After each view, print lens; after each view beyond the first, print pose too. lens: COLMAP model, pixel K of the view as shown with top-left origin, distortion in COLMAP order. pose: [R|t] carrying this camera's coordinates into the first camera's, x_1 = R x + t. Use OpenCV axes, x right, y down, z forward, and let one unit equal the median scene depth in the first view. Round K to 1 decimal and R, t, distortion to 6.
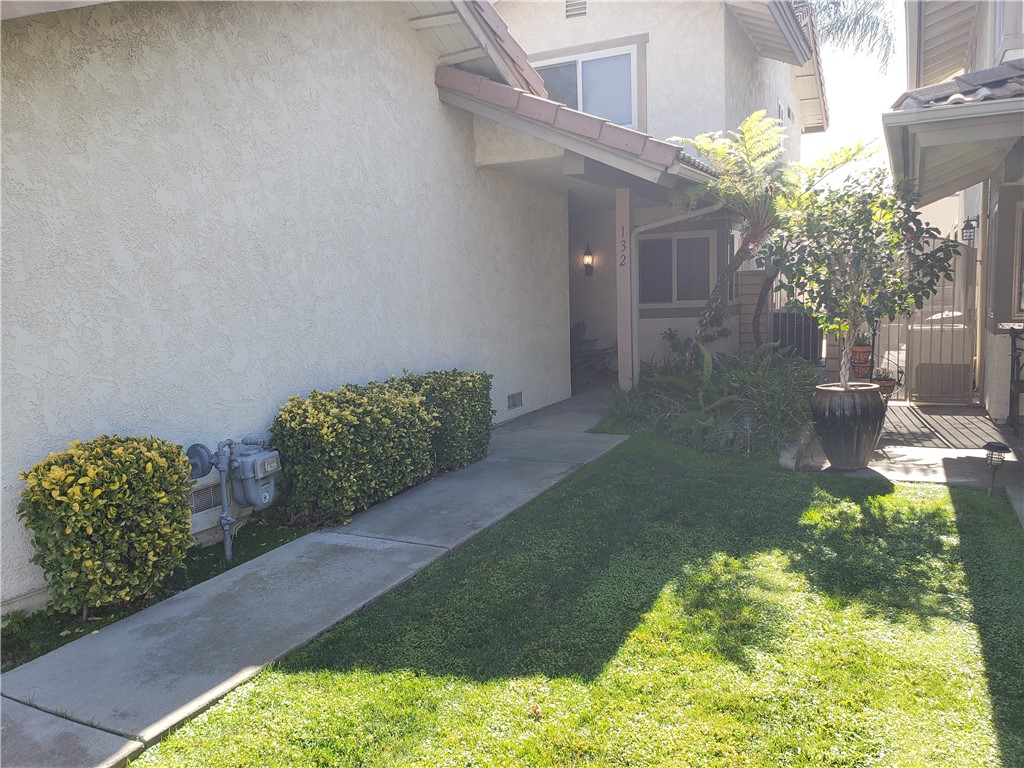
lens RADIAL K [[775.5, 0, 512.1], [0, 775.5, 374.3], [0, 0, 1]] dist [0.026655, -0.001413]
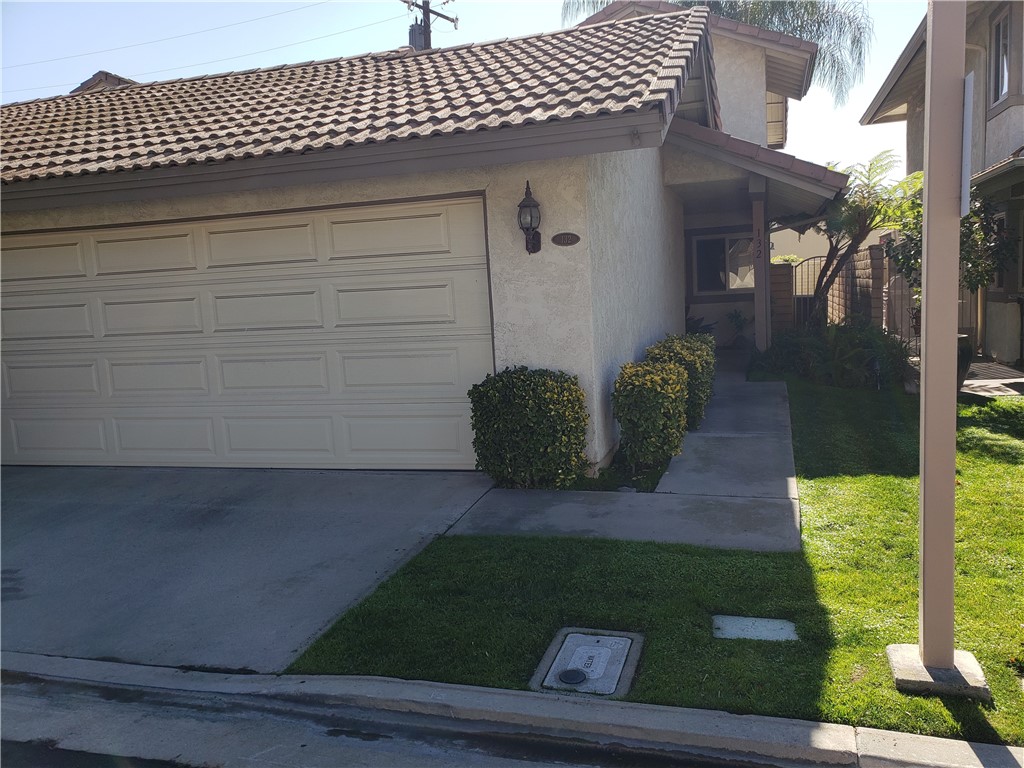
lens RADIAL K [[780.6, 0, 513.2], [0, 780.6, 387.3], [0, 0, 1]] dist [0.001399, 0.040108]
pose [[0.986241, -0.039192, 0.160602, -0.797925], [0.037679, 0.999212, 0.012456, 0.078950], [-0.160964, -0.006233, 0.986941, -0.431393]]
